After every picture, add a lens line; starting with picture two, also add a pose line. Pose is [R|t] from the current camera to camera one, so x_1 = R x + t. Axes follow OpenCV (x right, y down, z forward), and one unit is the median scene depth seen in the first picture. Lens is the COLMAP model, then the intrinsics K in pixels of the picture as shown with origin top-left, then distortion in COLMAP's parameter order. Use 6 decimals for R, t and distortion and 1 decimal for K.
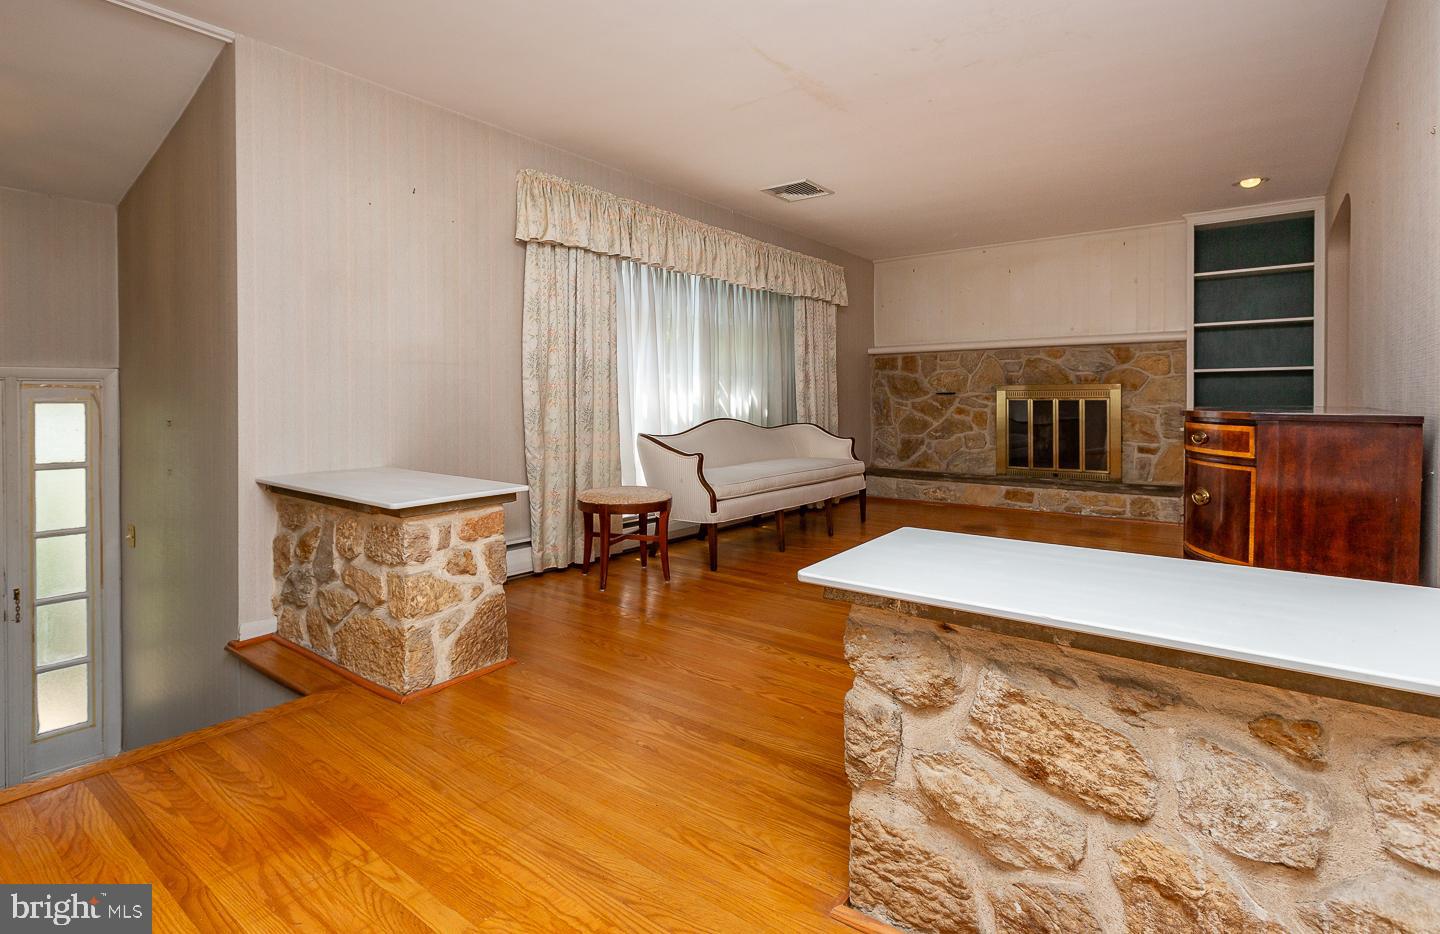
lens RADIAL K [[706.7, 0, 713.1], [0, 706.7, 406.0], [0, 0, 1]] dist [0.001589, -0.000216]
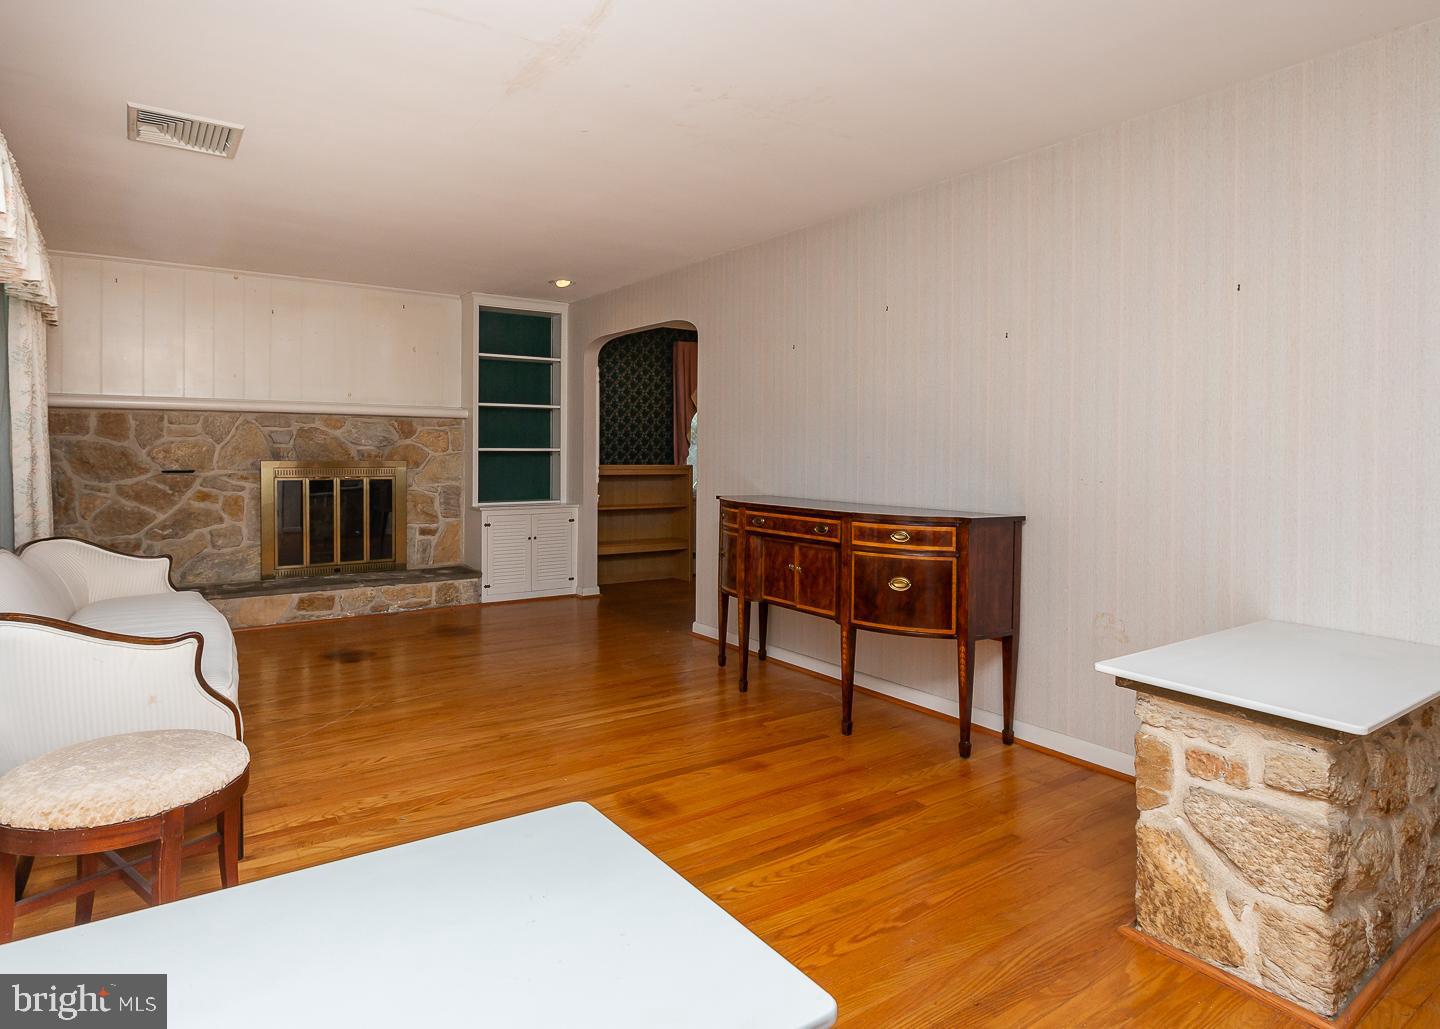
lens RADIAL K [[795.5, 0, 687.4], [0, 795.5, 458.2], [0, 0, 1]] dist [-0.004729, -0.000632]
pose [[0.329200, 0.000011, 0.944260, -0.267129], [0.002185, 0.999997, -0.000773, -0.032981], [-0.944258, 0.002317, 0.329199, 0.317463]]
